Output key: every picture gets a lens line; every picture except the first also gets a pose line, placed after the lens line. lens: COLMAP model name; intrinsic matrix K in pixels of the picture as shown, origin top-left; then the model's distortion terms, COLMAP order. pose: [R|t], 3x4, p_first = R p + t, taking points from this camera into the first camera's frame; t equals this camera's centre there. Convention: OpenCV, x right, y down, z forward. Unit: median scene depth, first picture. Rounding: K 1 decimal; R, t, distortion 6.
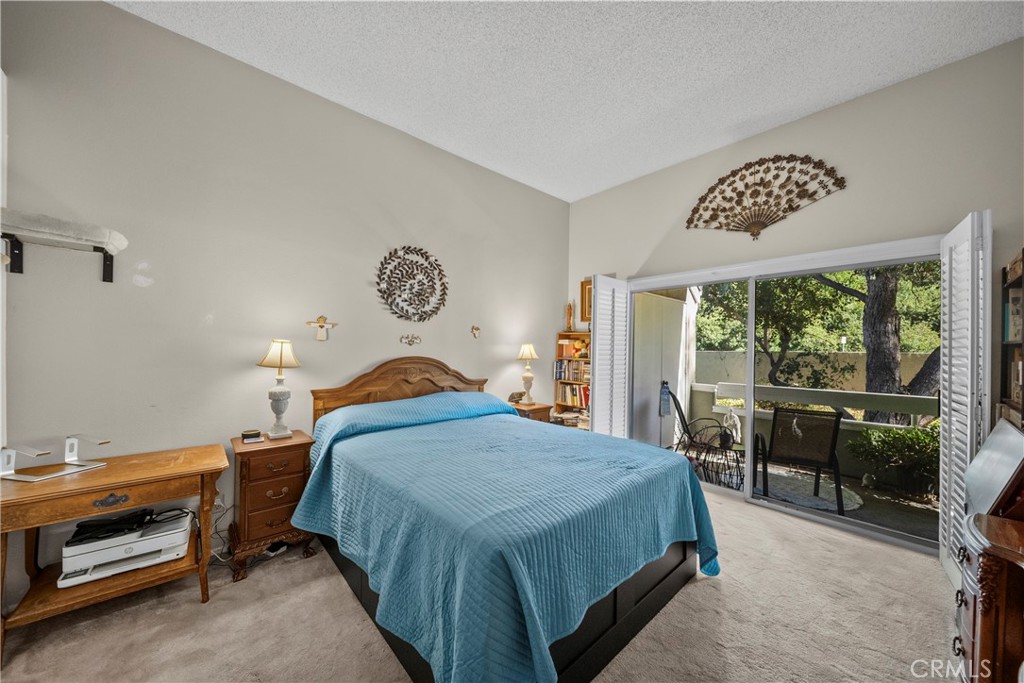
lens RADIAL K [[360.5, 0, 513.7], [0, 360.5, 346.7], [0, 0, 1]] dist [-0.001700, -0.000578]
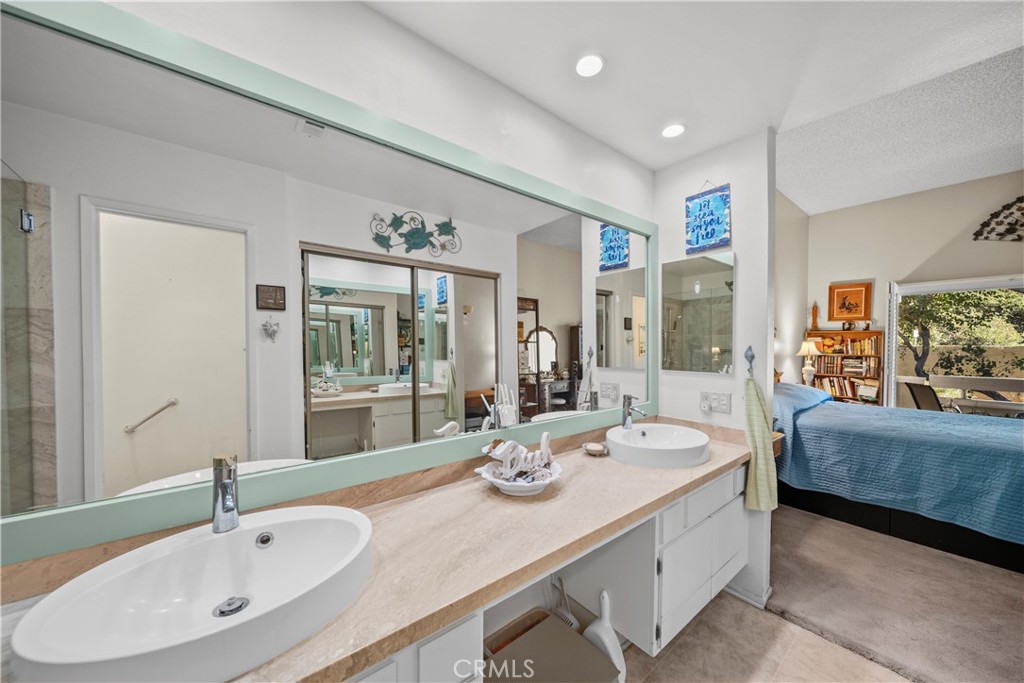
lens RADIAL K [[360.5, 0, 513.7], [0, 360.5, 346.7], [0, 0, 1]] dist [-0.001700, -0.000578]
pose [[0.998629, -0.010513, -0.051276, -1.002876], [0.010818, 0.999925, 0.005671, -0.010025], [0.051213, -0.006218, 0.998668, -0.240511]]
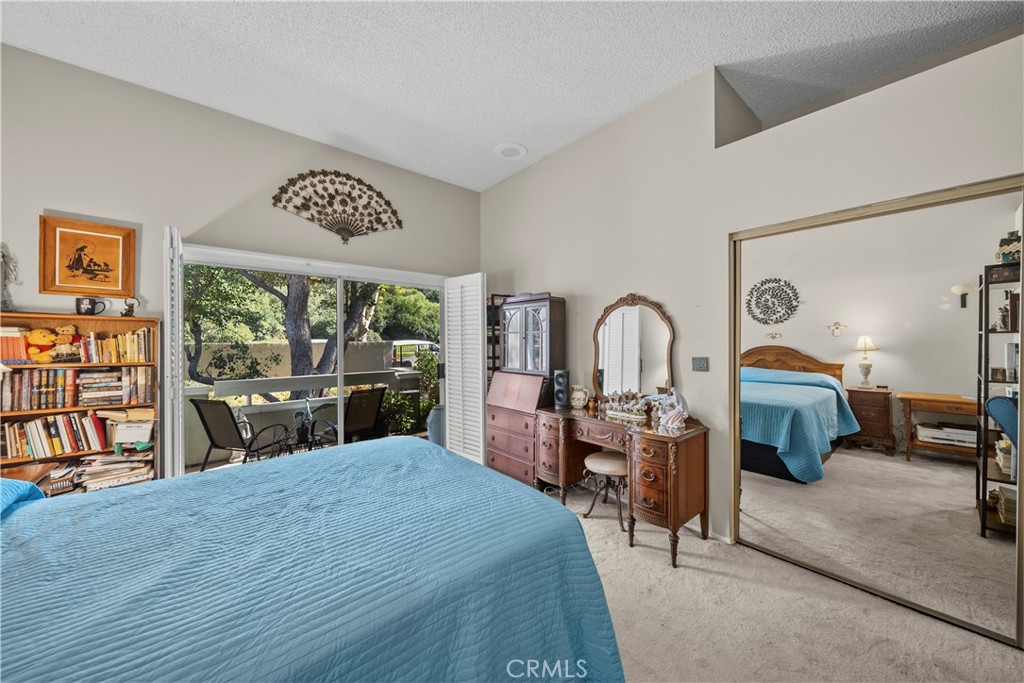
lens RADIAL K [[360.5, 0, 513.7], [0, 360.5, 346.7], [0, 0, 1]] dist [-0.001700, -0.000578]
pose [[0.026556, -0.027258, 0.999276, -0.419926], [0.004305, 0.999622, 0.027153, -0.005161], [-0.999638, 0.003580, 0.026663, 0.418880]]
